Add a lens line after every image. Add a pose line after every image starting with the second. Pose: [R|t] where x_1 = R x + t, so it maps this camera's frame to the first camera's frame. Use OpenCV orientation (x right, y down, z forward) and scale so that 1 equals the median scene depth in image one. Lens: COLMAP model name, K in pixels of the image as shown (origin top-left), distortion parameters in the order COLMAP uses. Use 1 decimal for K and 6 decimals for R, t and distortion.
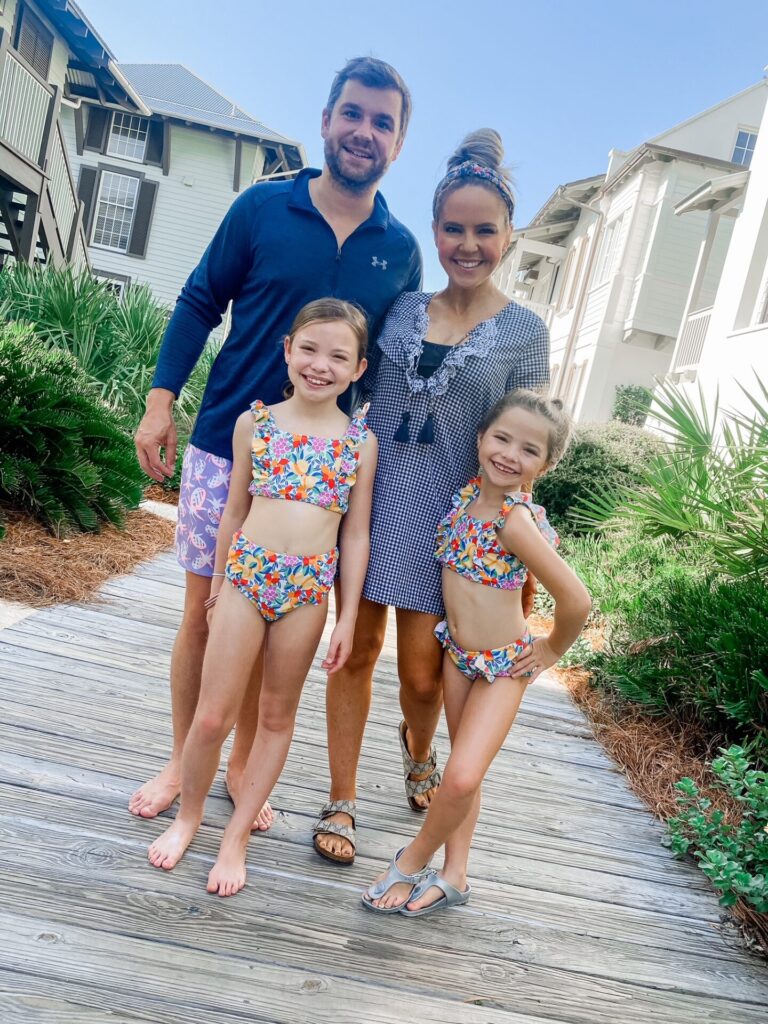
lens RADIAL K [[783.2, 0, 383.2], [0, 783.2, 506.6], [0, 0, 1]] dist [-0.000743, 0.002345]
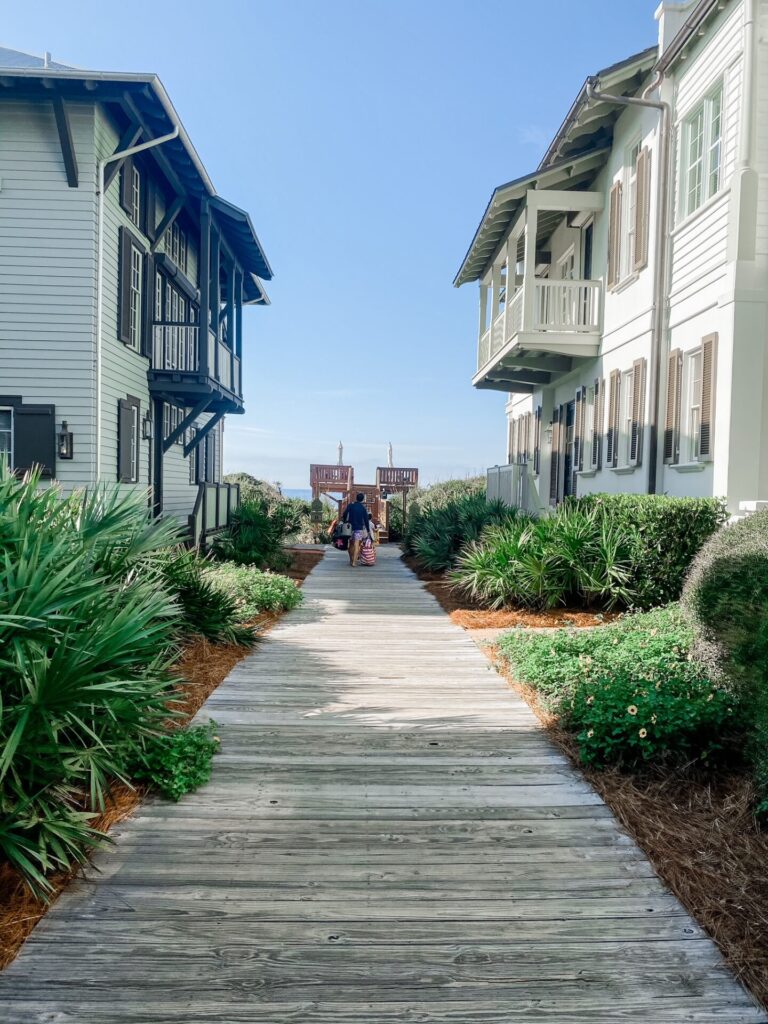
lens RADIAL K [[783.2, 0, 386.9], [0, 783.2, 518.7], [0, 0, 1]] dist [-0.000743, 0.002345]
pose [[0.981660, -0.190064, 0.014817, -0.004823], [0.190629, 0.979478, -0.065452, -0.059360], [-0.002072, 0.067076, 0.997746, 0.407425]]
